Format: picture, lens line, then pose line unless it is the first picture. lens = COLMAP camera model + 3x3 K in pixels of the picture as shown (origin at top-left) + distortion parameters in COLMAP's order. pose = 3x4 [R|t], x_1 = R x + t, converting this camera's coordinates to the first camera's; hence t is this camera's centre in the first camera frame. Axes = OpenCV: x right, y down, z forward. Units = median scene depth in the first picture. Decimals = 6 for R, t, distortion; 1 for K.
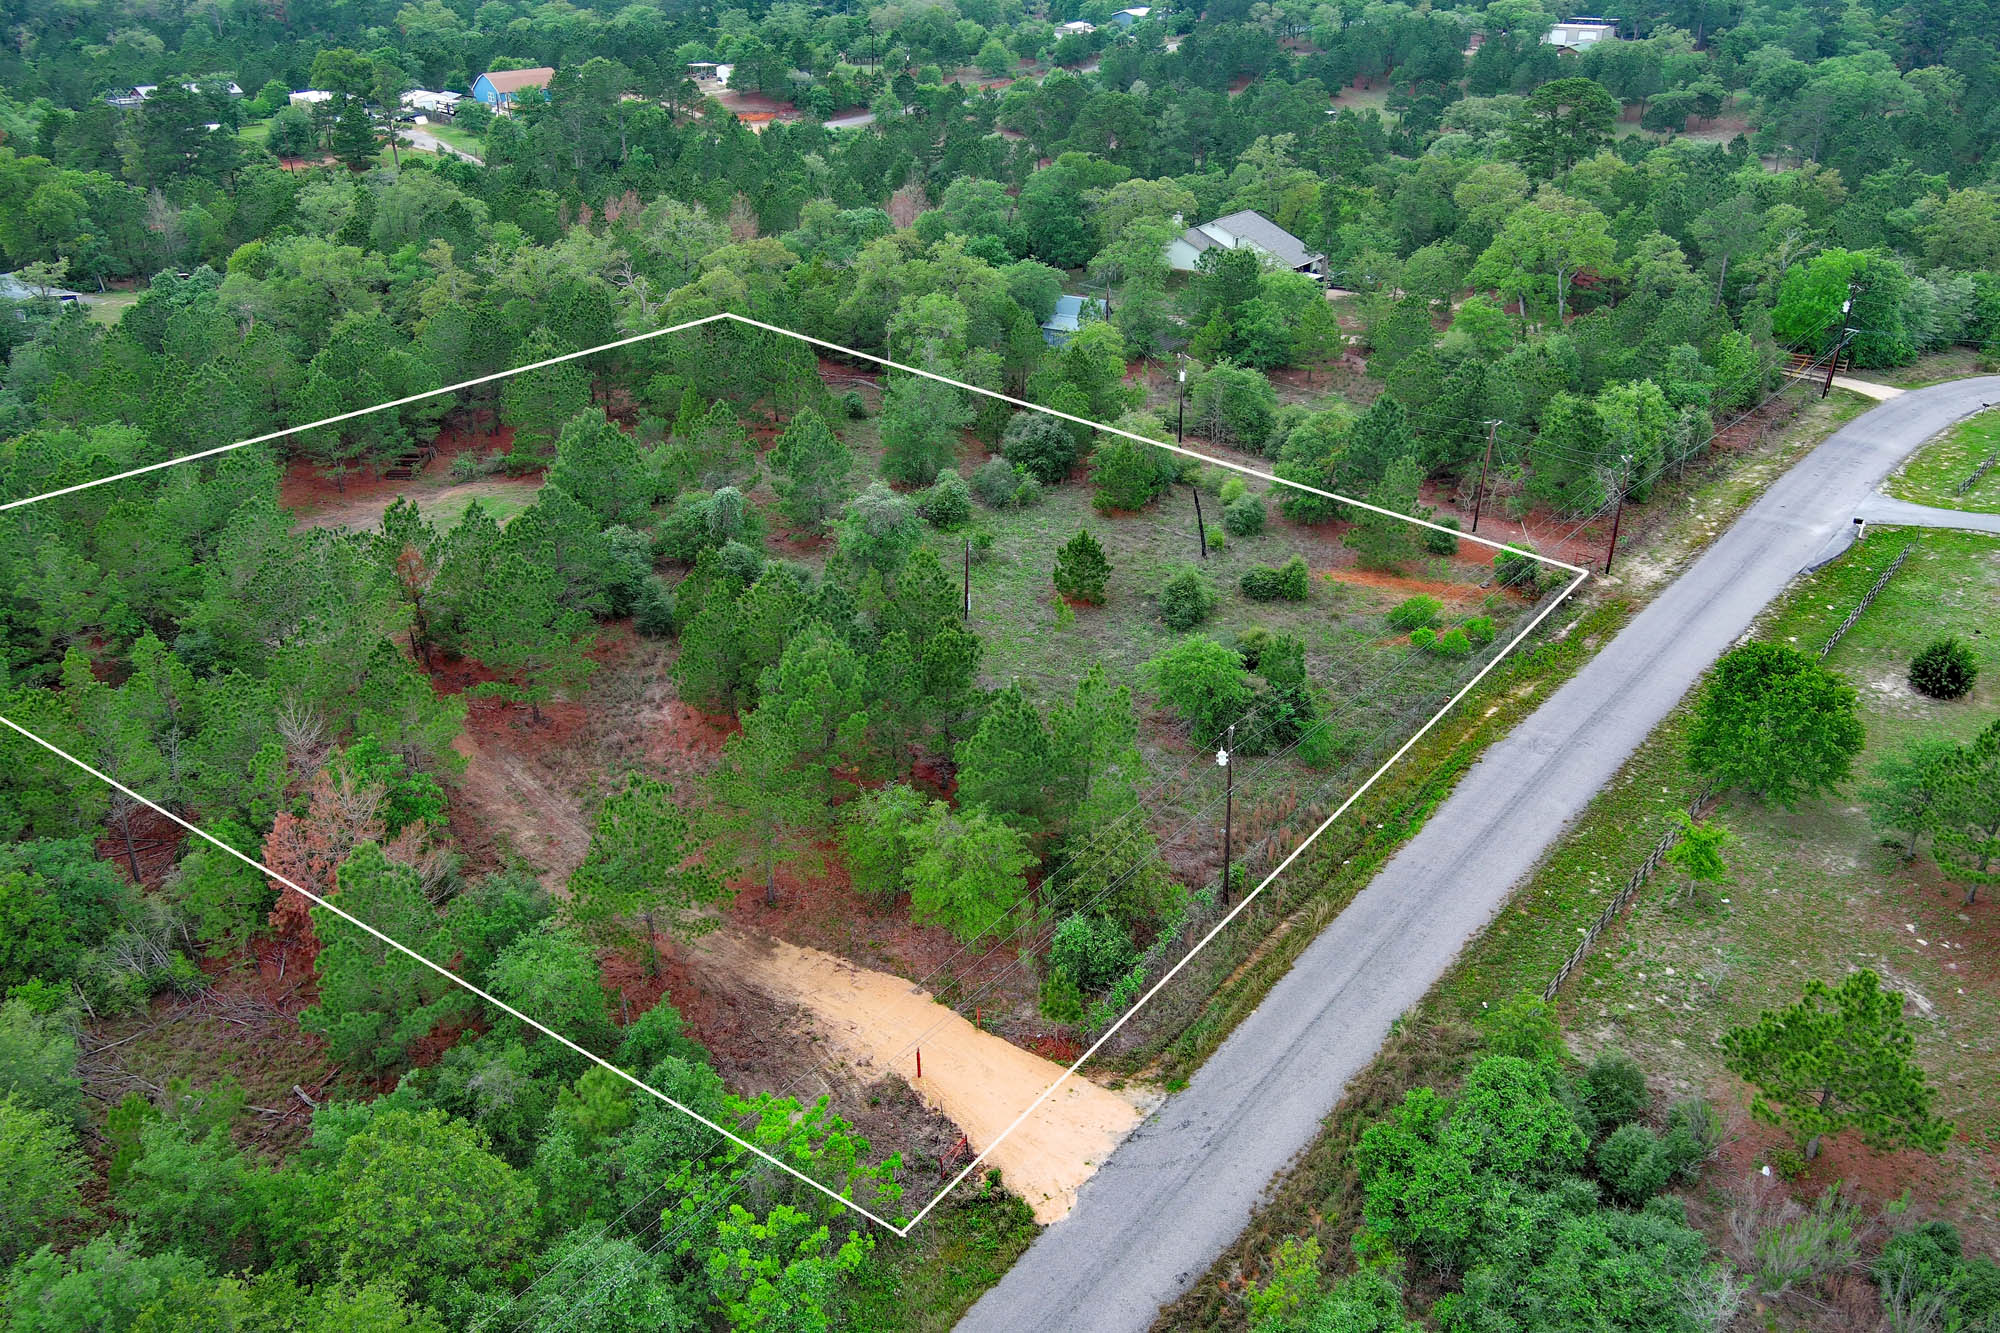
lens RADIAL K [[1550.6, 0, 1000.0], [0, 1550.6, 666.5], [0, 0, 1]] dist [0.014000, -0.005728]
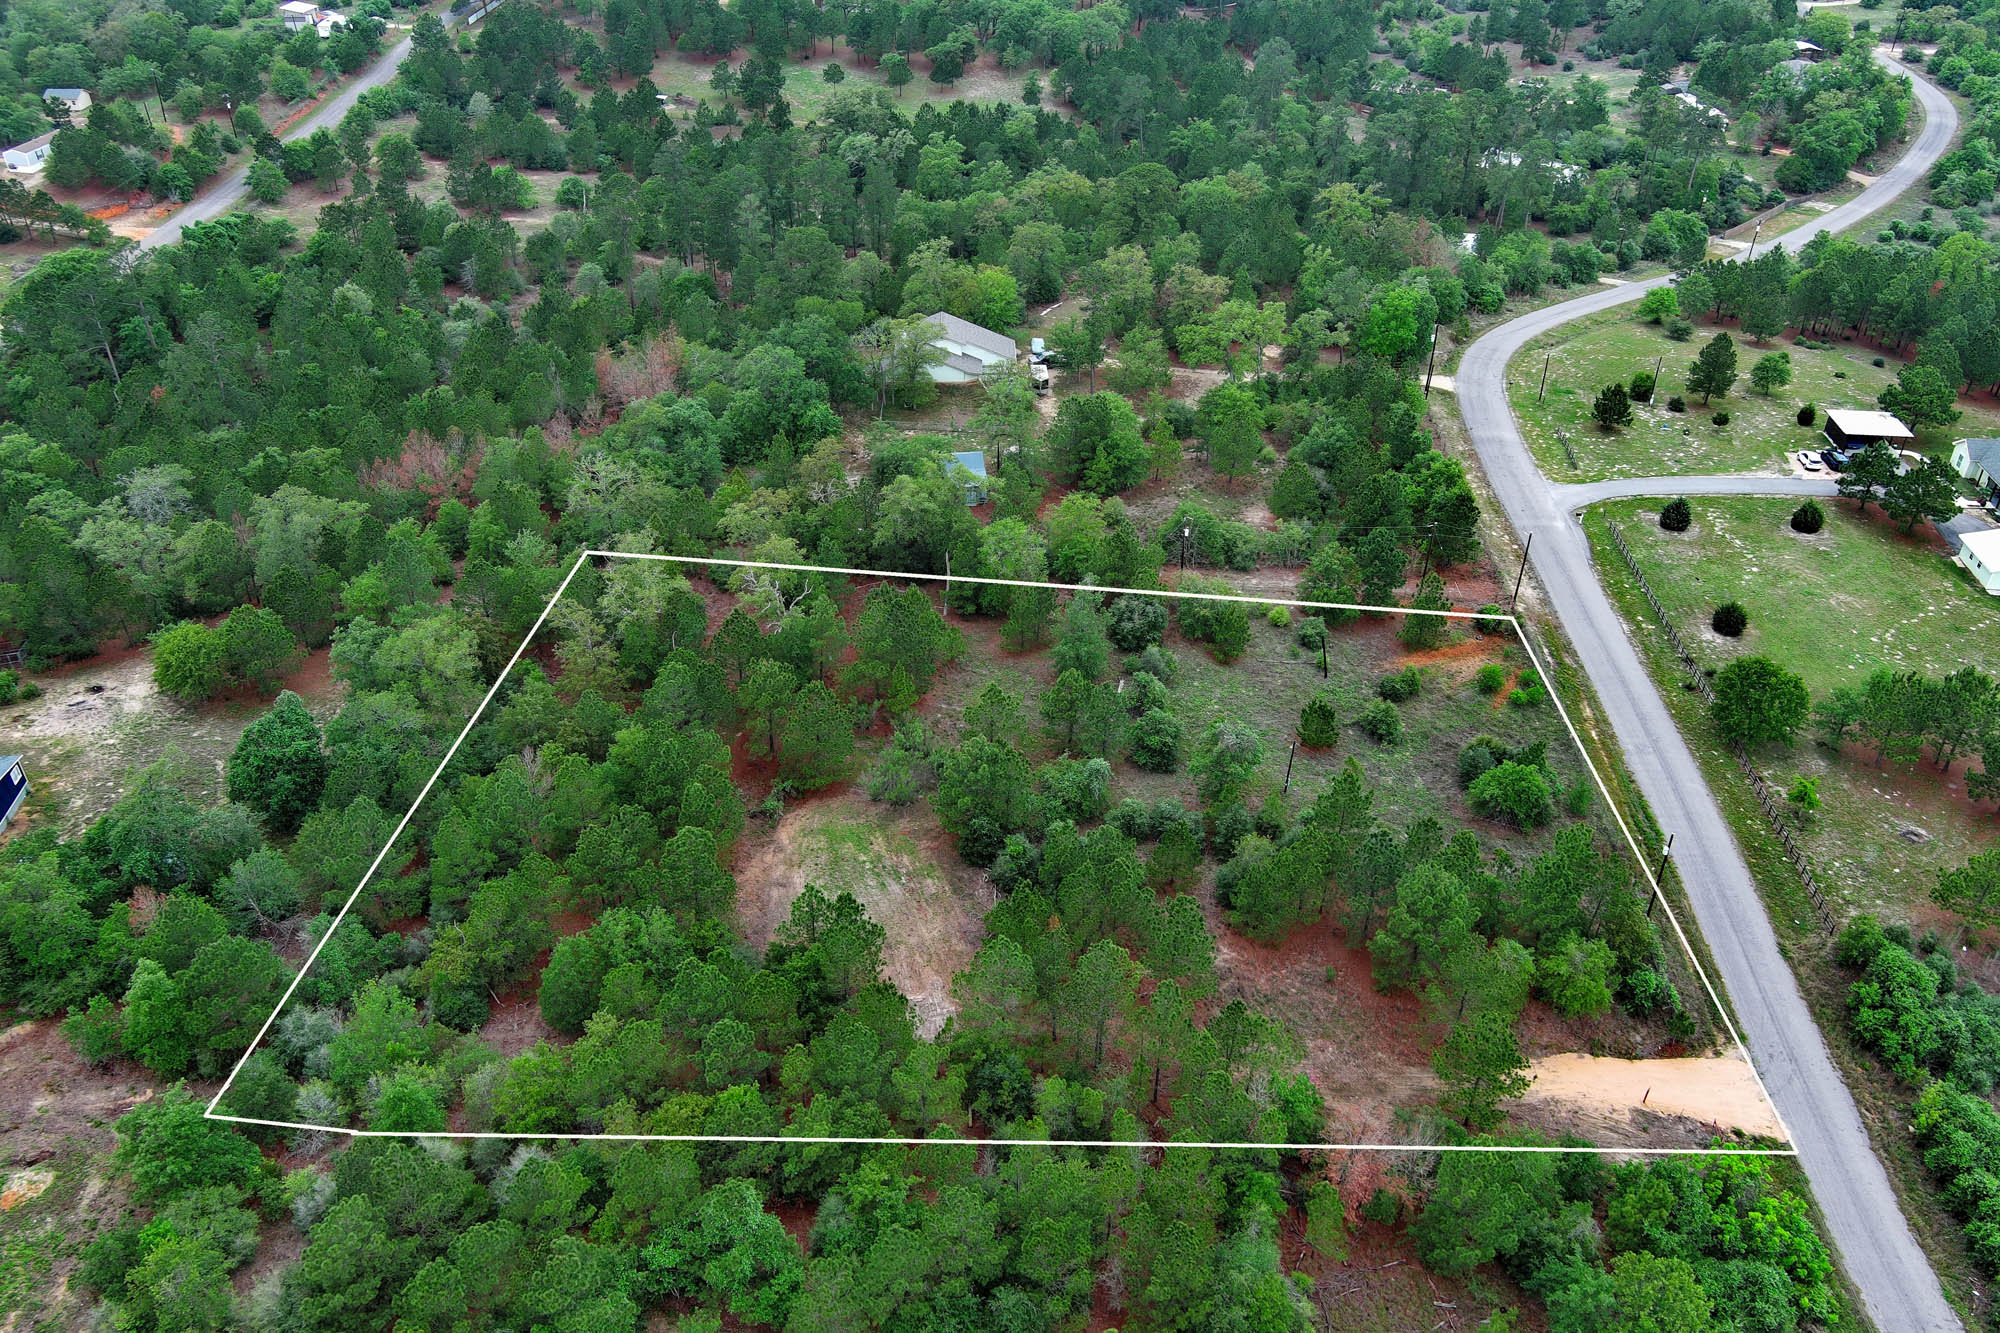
lens RADIAL K [[1550.6, 0, 1000.0], [0, 1550.6, 666.5], [0, 0, 1]] dist [0.014000, -0.005728]
pose [[0.794205, -0.330569, 0.509866, -1.043166], [0.265354, 0.943519, 0.198391, -0.558514], [-0.546650, -0.022268, 0.837065, -0.016424]]
